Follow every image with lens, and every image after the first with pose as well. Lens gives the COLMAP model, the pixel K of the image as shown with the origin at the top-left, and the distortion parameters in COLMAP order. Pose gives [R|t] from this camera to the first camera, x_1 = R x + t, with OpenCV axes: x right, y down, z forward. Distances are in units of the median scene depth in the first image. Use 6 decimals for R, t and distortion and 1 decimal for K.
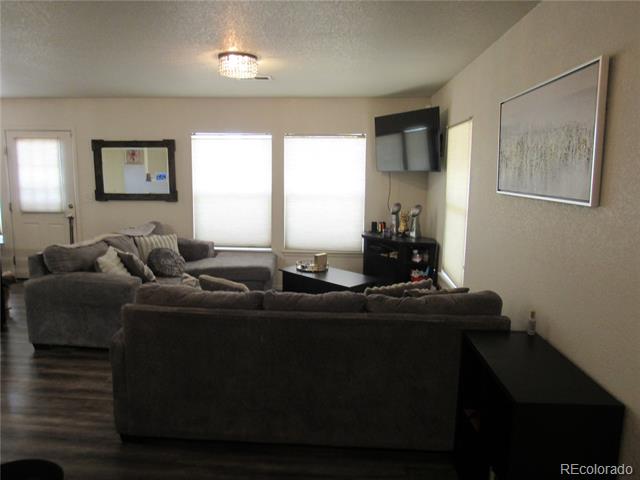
lens RADIAL K [[470.3, 0, 320.0], [0, 470.3, 240.0], [0, 0, 1]] dist [-0.026323, -0.001622]
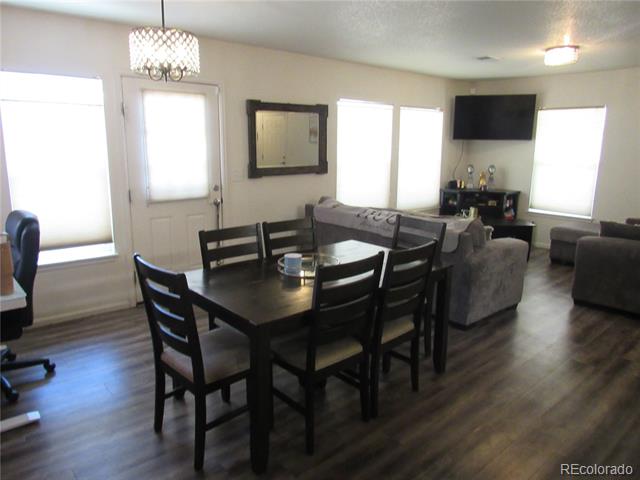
lens RADIAL K [[465.9, 0, 320.0], [0, 465.9, 240.0], [0, 0, 1]] dist [-0.002069, 0.003135]
pose [[0.681966, -0.162287, 0.713152, -1.012649], [0.089620, 0.986266, 0.138737, -0.082261], [-0.725872, -0.030701, 0.687144, 0.378207]]
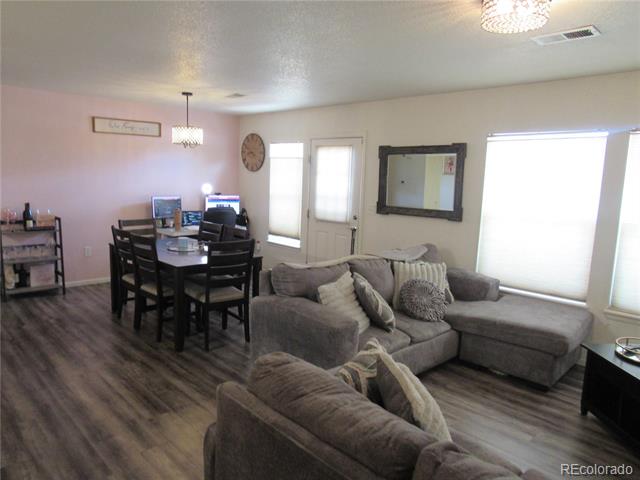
lens RADIAL K [[465.9, 0, 320.0], [0, 465.9, 240.0], [0, 0, 1]] dist [-0.002069, 0.003135]
pose [[0.745152, 0.101665, -0.659100, 0.039638], [-0.117569, 0.992859, 0.020228, -0.039603], [0.656450, 0.062417, 0.751783, 0.260615]]
